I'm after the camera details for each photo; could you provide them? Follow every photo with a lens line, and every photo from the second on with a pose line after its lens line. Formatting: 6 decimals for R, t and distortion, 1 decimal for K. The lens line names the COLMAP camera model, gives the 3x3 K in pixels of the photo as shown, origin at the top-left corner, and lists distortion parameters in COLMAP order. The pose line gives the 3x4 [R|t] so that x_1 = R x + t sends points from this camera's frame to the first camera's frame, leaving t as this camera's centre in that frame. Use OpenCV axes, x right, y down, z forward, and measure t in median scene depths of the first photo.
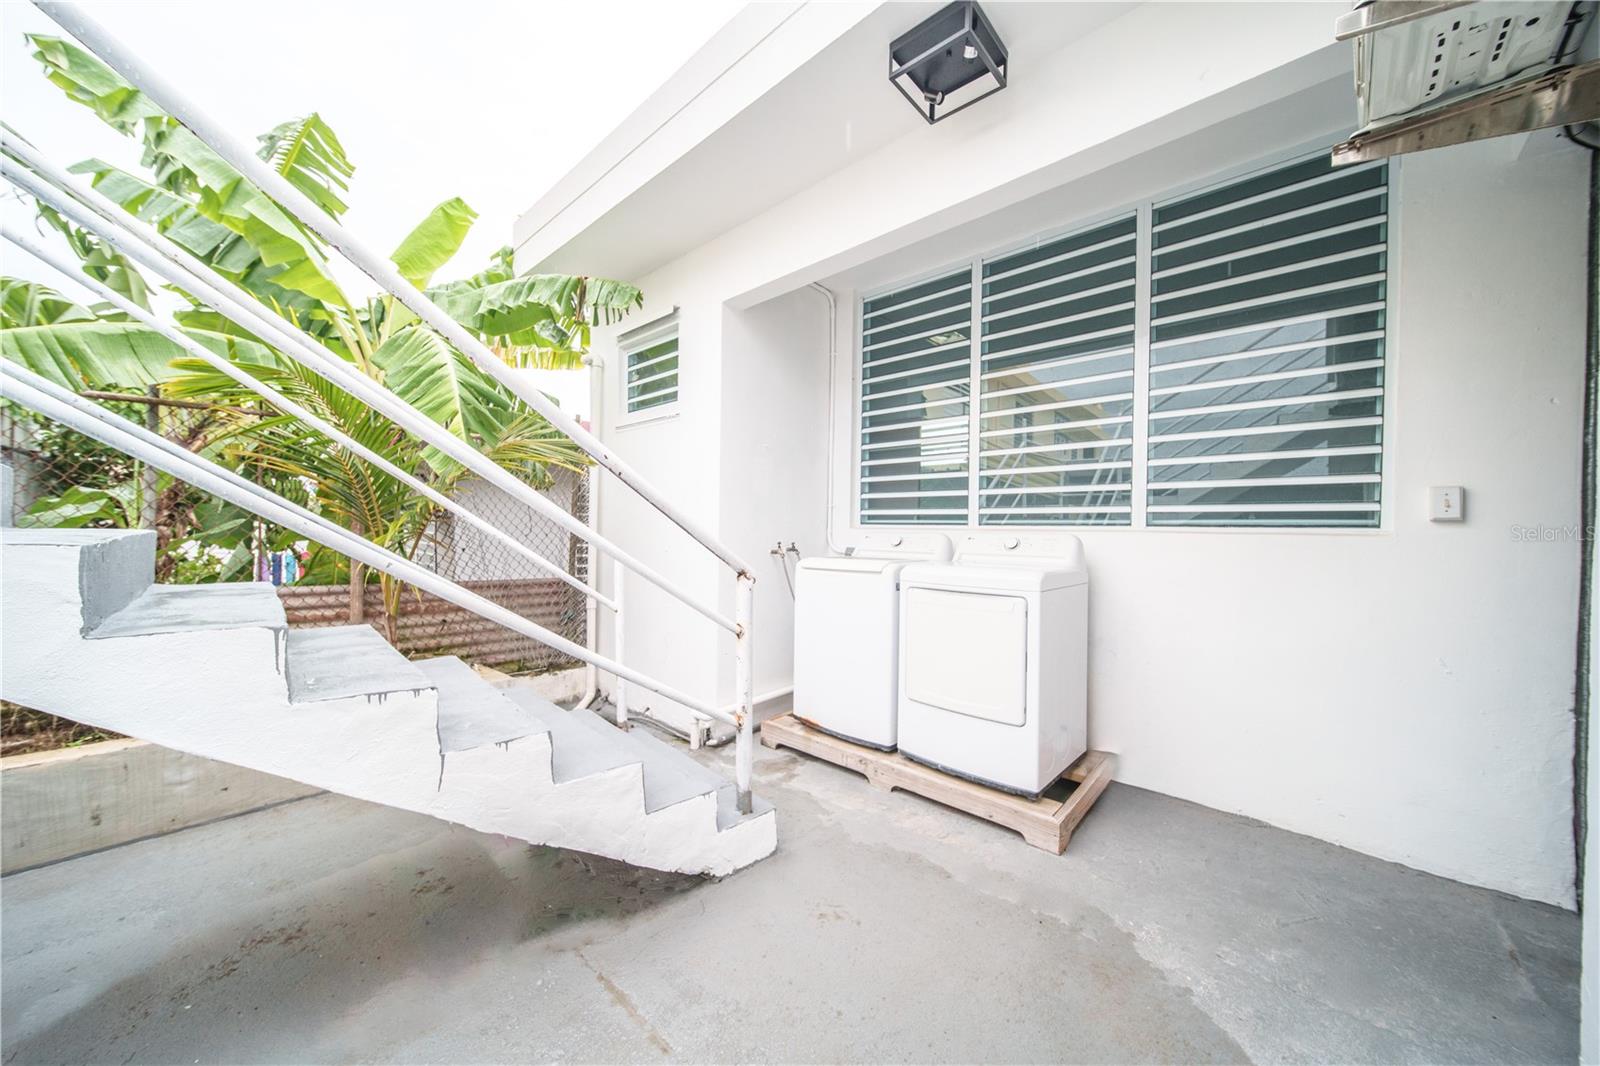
lens RADIAL K [[577.4, 0, 800.3], [0, 577.4, 529.9], [0, 0, 1]] dist [-0.000328, -0.000051]
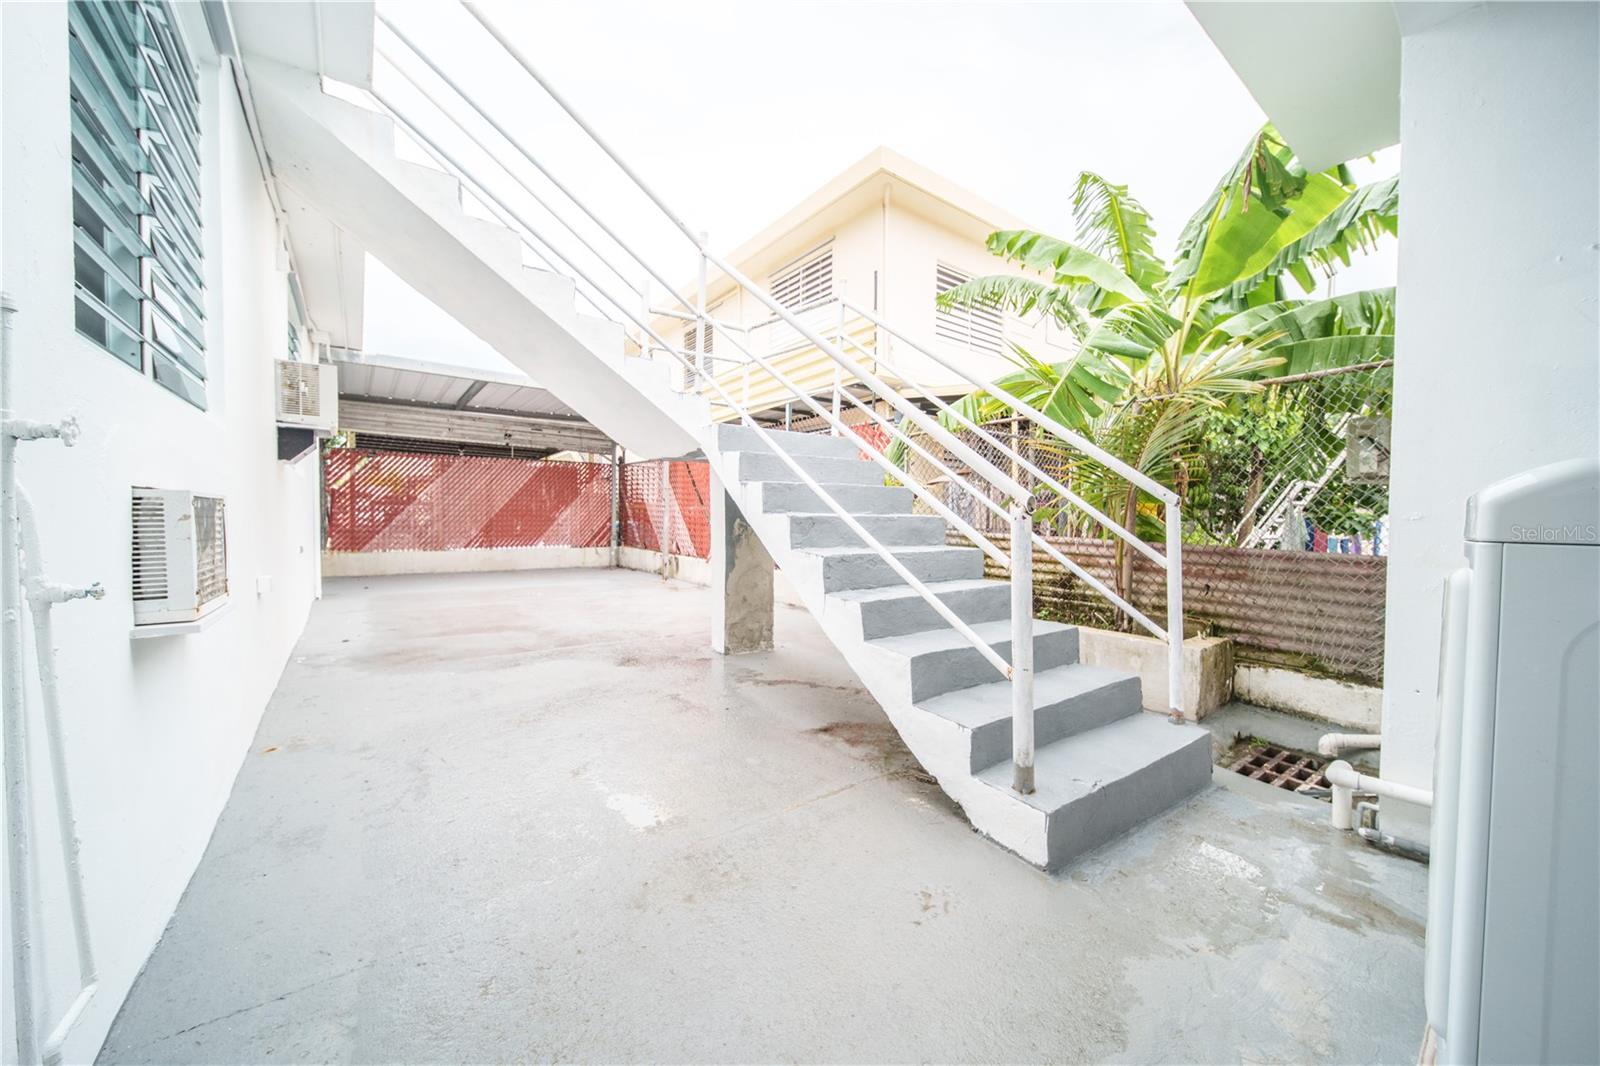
lens RADIAL K [[581.4, 0, 798.4], [0, 581.4, 511.6], [0, 0, 1]] dist [-0.000398, -0.000072]
pose [[-0.176251, -0.022305, -0.984092, 0.819714], [-0.022386, 0.999575, -0.018646, 0.113083], [0.984091, 0.018744, -0.176676, 0.849740]]
